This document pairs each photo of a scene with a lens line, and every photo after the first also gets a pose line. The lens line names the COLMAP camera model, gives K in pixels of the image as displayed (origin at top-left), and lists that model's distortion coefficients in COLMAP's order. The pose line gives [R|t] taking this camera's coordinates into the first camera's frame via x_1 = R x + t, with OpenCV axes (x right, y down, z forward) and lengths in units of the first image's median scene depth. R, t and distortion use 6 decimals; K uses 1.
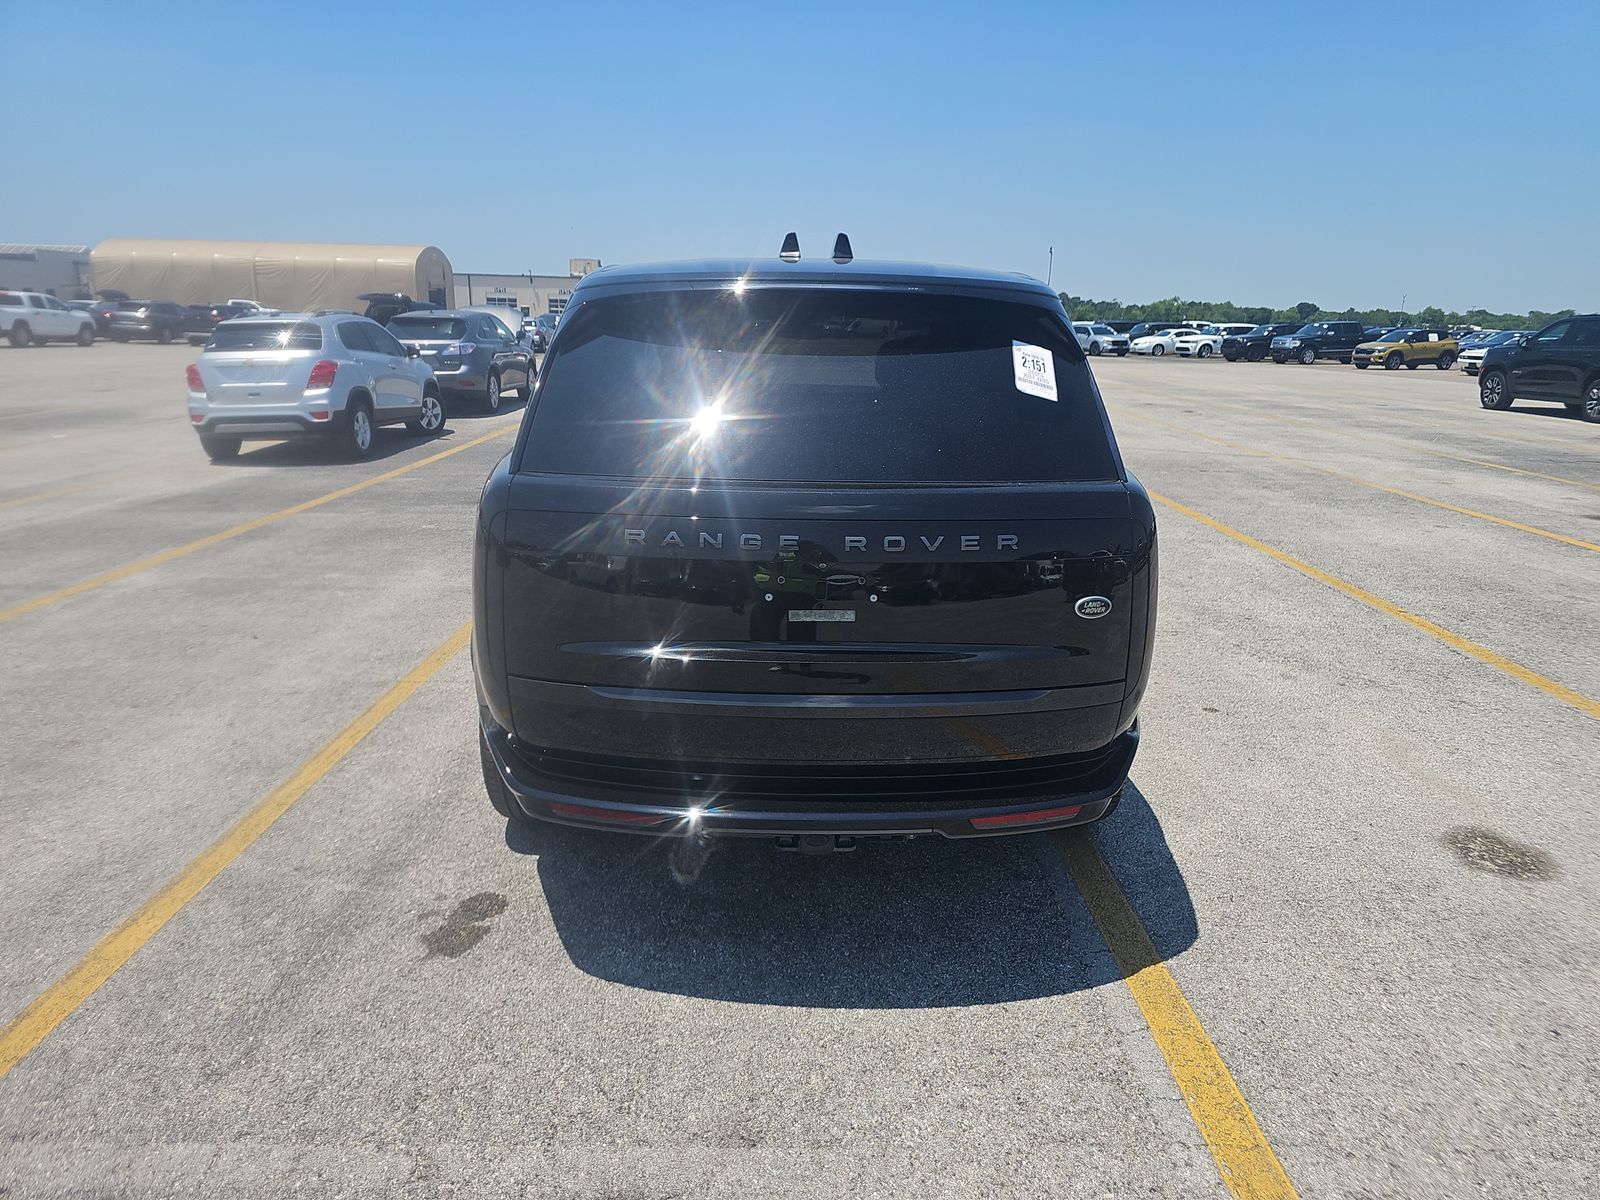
lens RADIAL K [[1086.0, 0, 800.0], [0, 1086.0, 600.0], [0, 0, 1]] dist [0.002367, -0.001829]
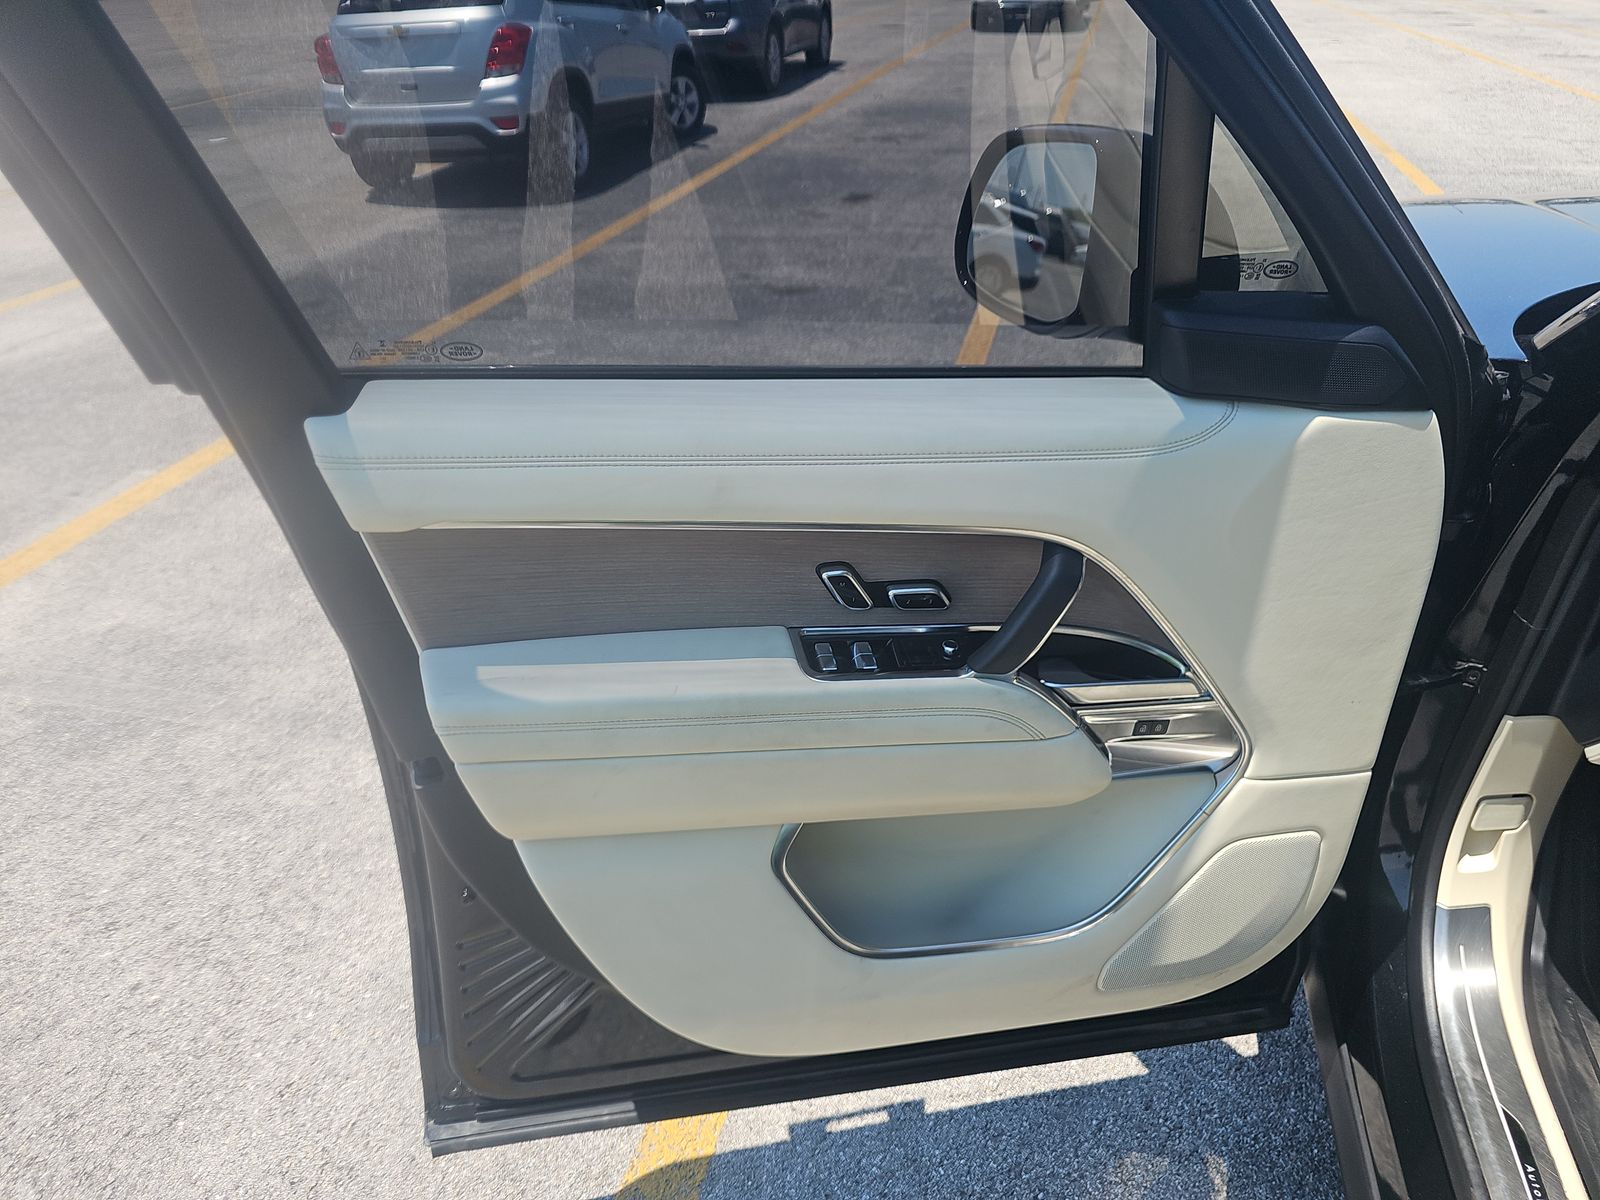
lens RADIAL K [[1078.4, 0, 800.0], [0, 1078.4, 600.0], [0, 0, 1]] dist [0.029903, -0.000160]
pose [[0.968241, 0.093403, -0.231915, -0.103795], [-0.022260, 0.956117, 0.292139, -0.093067], [0.249025, -0.277699, 0.927831, 0.378186]]
